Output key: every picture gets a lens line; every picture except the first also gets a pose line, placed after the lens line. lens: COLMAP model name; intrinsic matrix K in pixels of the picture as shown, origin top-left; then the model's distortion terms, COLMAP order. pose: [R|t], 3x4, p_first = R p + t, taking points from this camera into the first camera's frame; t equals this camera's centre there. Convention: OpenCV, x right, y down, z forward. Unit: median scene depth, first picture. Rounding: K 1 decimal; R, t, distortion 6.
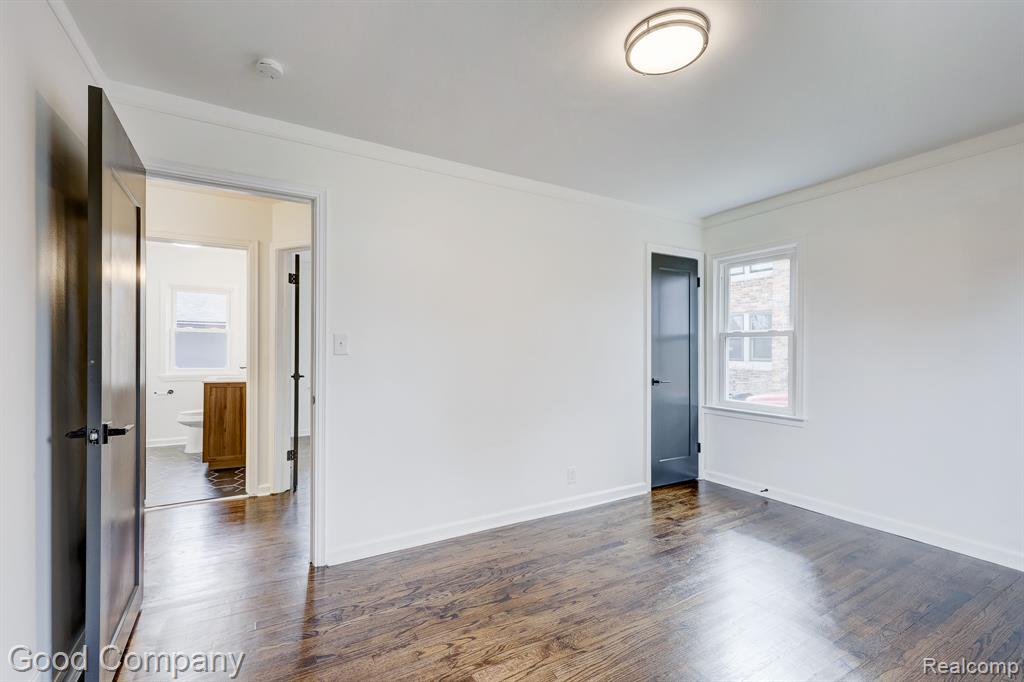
lens RADIAL K [[429.0, 0, 514.4], [0, 429.0, 346.0], [0, 0, 1]] dist [0.004713, 0.000686]
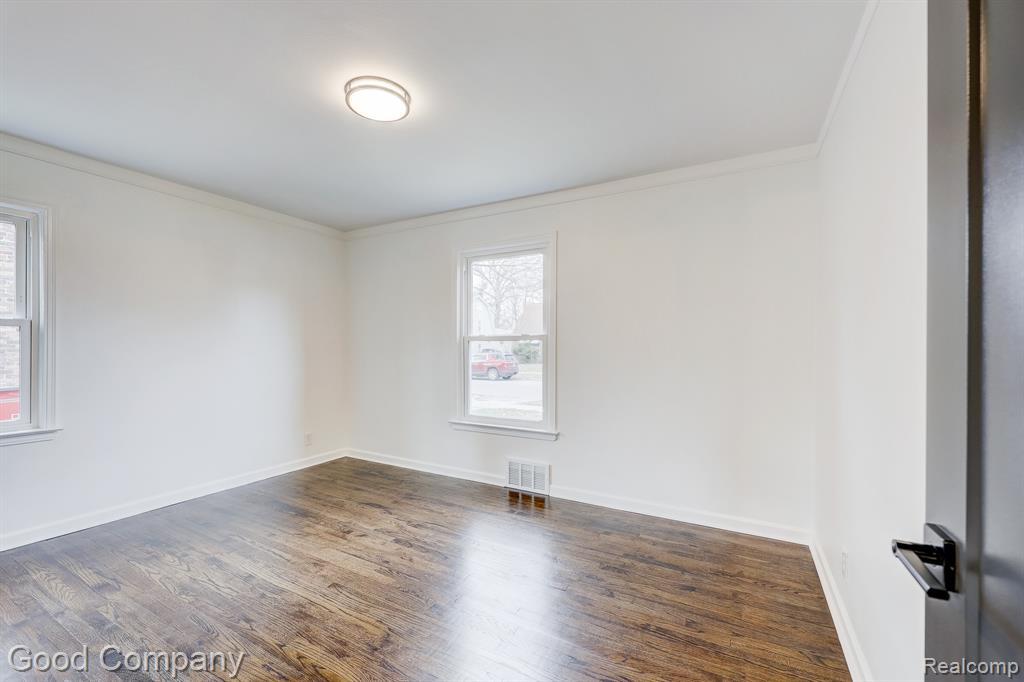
lens RADIAL K [[429.0, 0, 512.8], [0, 429.0, 343.5], [0, 0, 1]] dist [0.004713, 0.000686]
pose [[-0.487641, -0.001439, 0.873043, -0.705376], [-0.007527, 0.999968, -0.002556, 0.008491], [-0.873012, -0.007818, -0.487636, 0.980043]]
